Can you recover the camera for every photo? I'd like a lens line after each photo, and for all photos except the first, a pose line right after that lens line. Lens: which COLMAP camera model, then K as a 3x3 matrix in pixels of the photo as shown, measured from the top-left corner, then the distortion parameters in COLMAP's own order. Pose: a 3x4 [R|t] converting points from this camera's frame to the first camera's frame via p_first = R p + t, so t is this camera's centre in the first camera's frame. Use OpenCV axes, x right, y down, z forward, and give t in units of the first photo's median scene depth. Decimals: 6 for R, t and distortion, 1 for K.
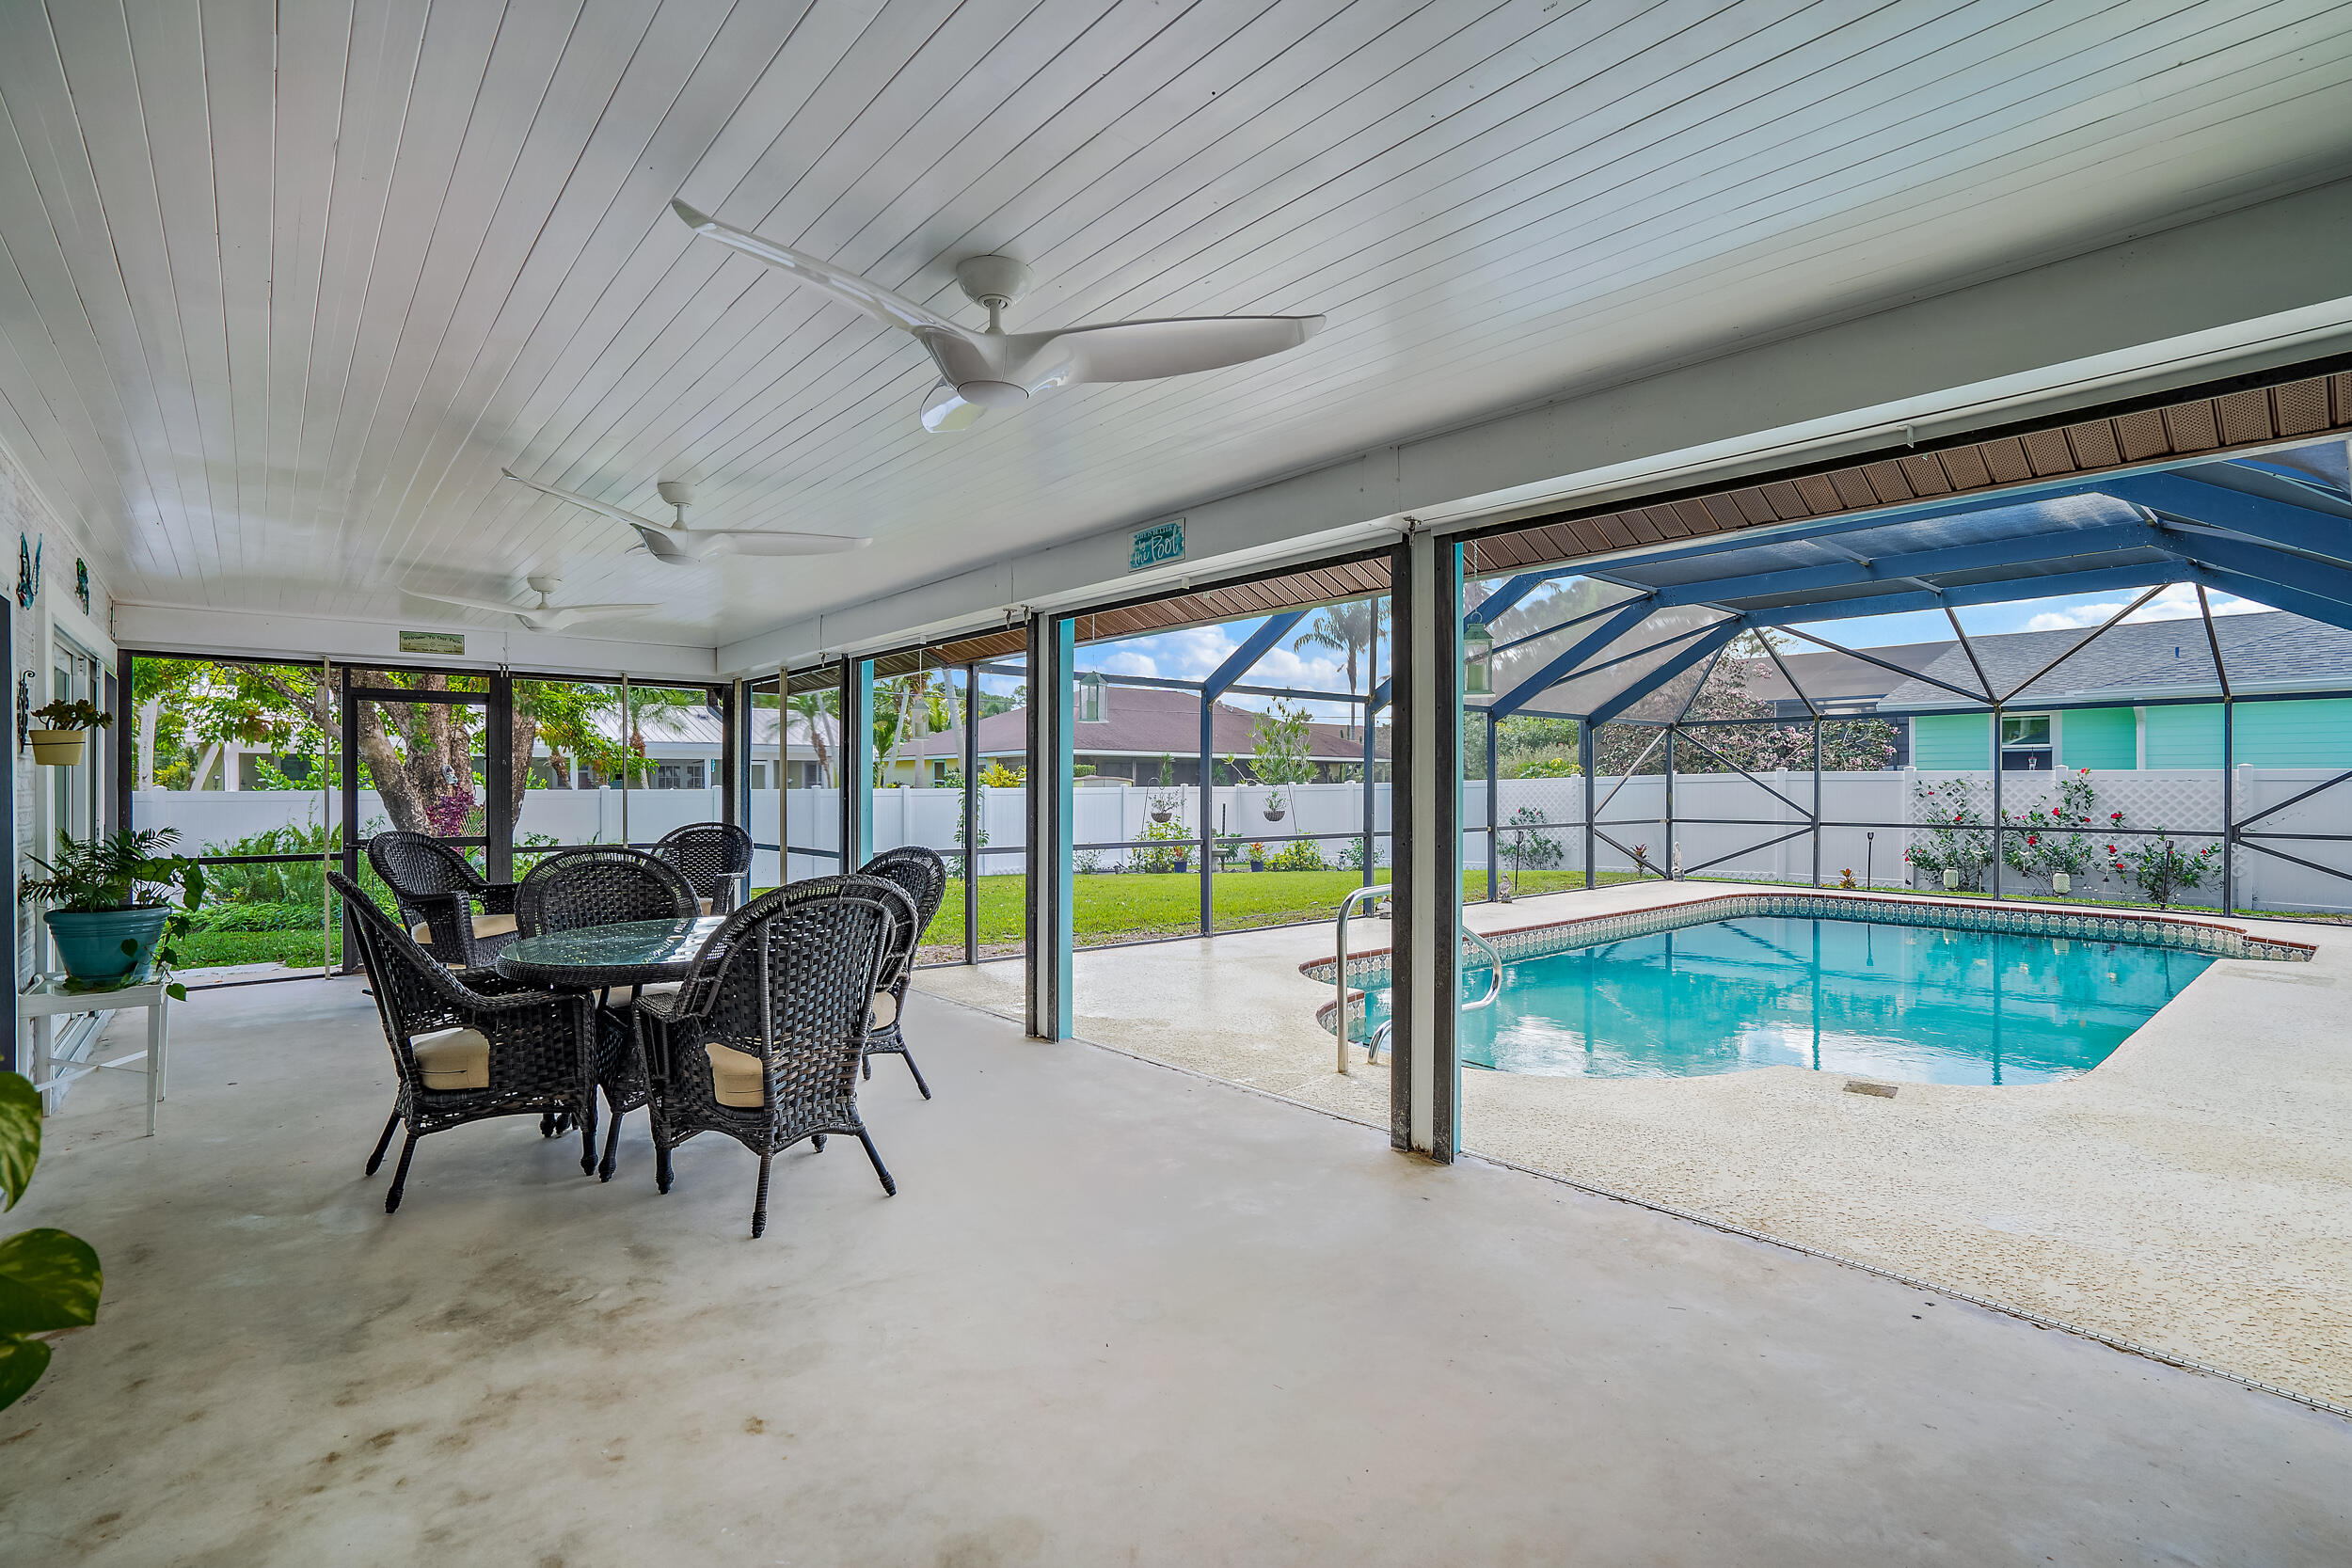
lens RADIAL K [[1073.3, 0, 1176.0], [0, 1073.3, 784.0], [0, 0, 1]] dist [-0.002138, -0.000365]
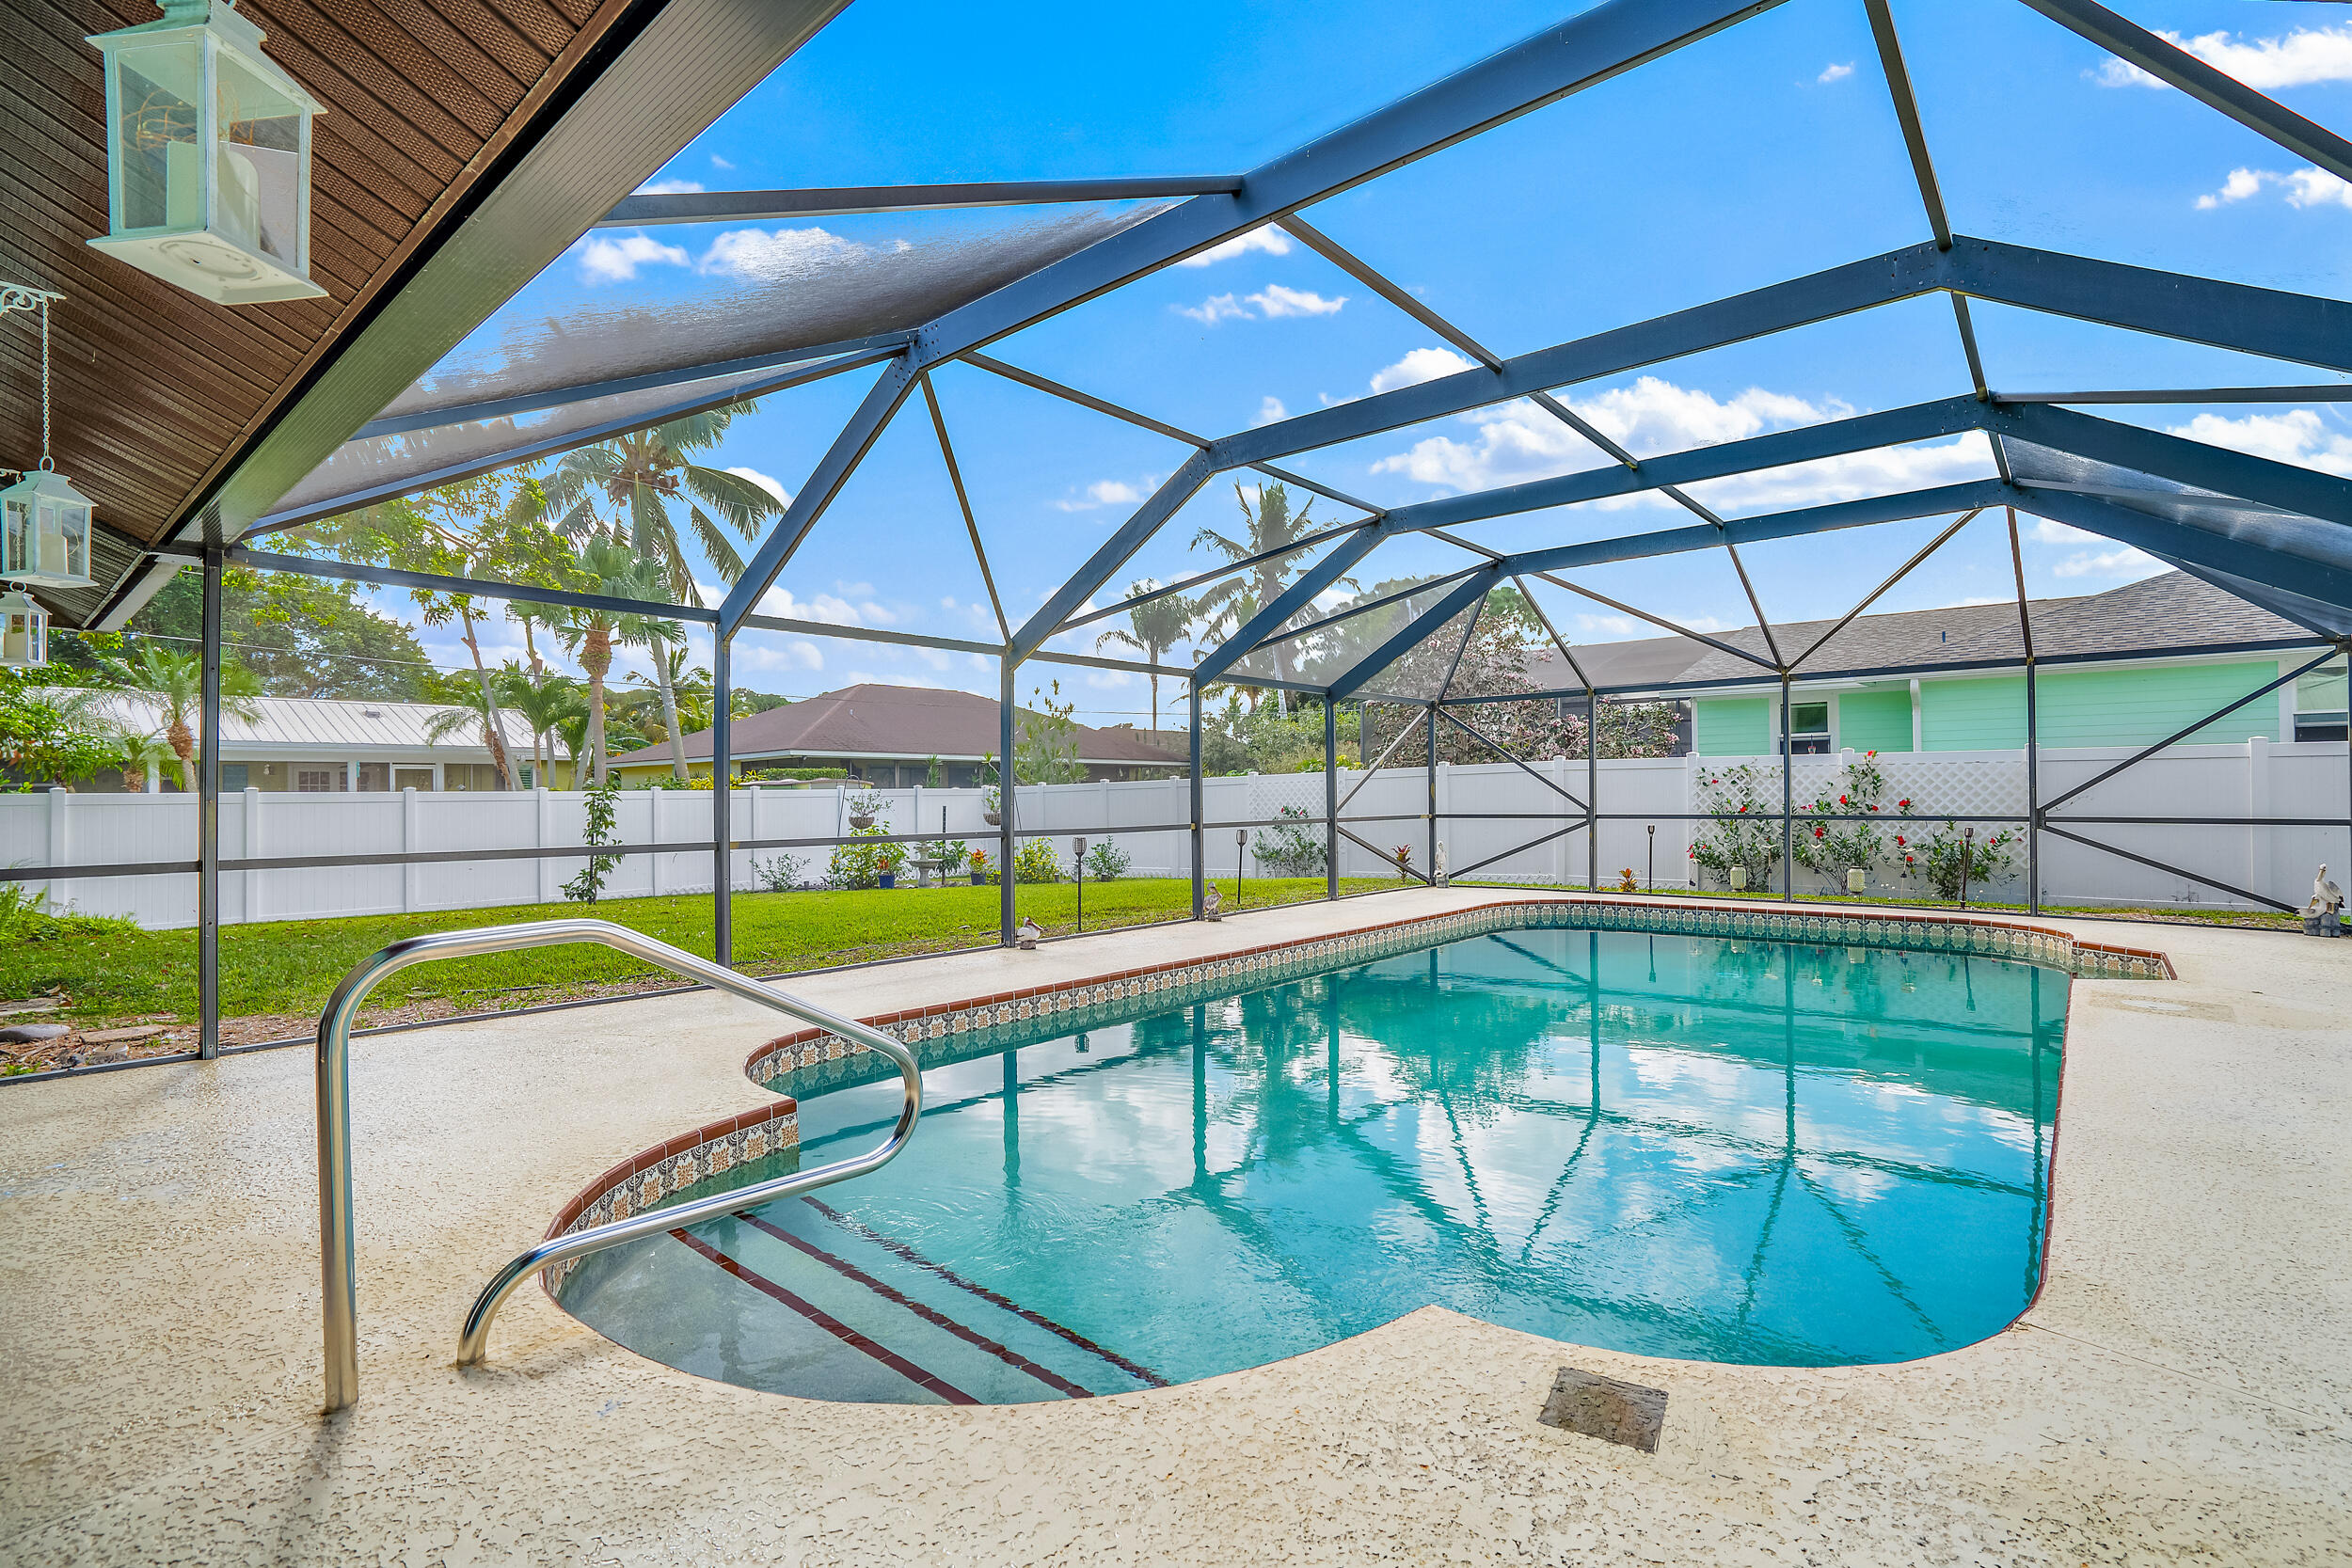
lens RADIAL K [[1075.3, 0, 1143.4], [0, 1075.3, 787.7], [0, 0, 1]] dist [-0.029200, 0.000011]
pose [[0.992256, -0.009348, 0.123857, 0.137961], [0.010278, 0.999924, -0.006870, 0.016264], [-0.123784, 0.008090, 0.992276, 0.201007]]
